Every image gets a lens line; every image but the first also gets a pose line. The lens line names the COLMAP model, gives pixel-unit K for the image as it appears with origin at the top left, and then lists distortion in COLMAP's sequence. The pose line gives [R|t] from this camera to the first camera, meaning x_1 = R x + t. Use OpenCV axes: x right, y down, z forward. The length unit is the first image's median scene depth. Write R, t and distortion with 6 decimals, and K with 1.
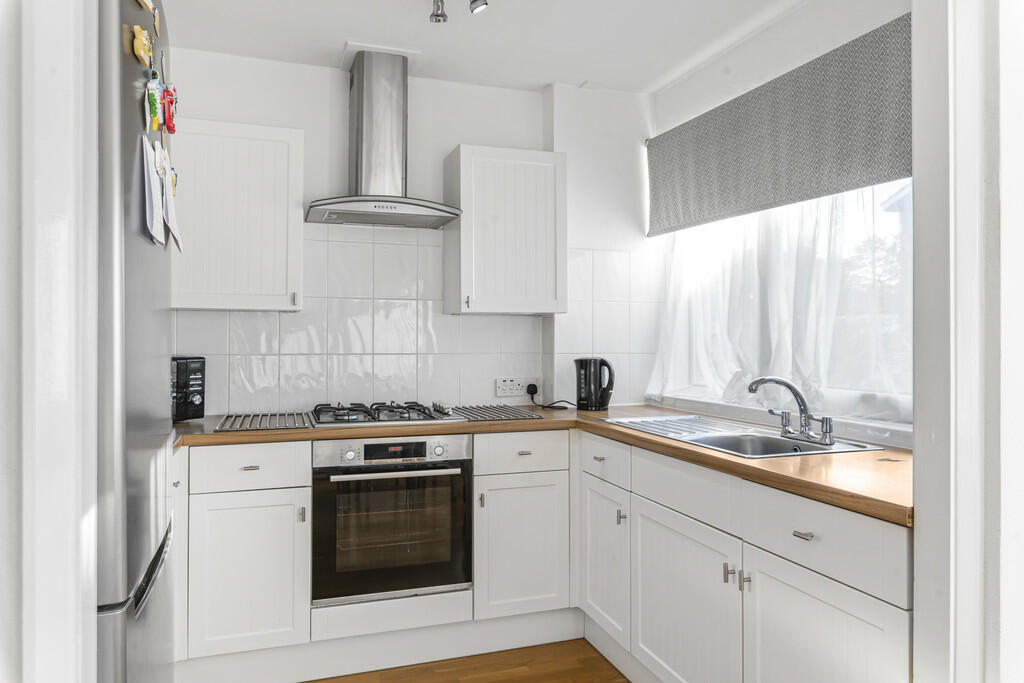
lens RADIAL K [[699.1, 0, 513.9], [0, 699.1, 340.3], [0, 0, 1]] dist [-0.009302, -0.004684]
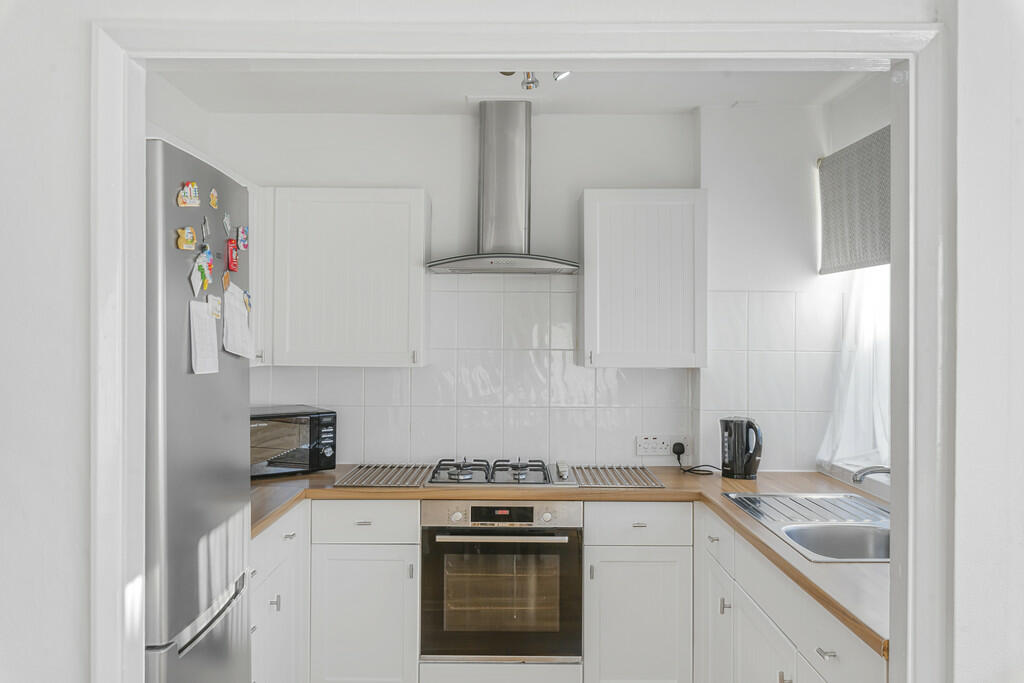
lens RADIAL K [[873.3, 0, 511.0], [0, 873.3, 340.8], [0, 0, 1]] dist [-0.016458, 0.002149]
pose [[0.943333, 0.005254, -0.331807, 0.238742], [-0.004215, 0.999984, 0.003850, -0.087833], [0.331822, -0.002234, 0.943339, -0.151128]]
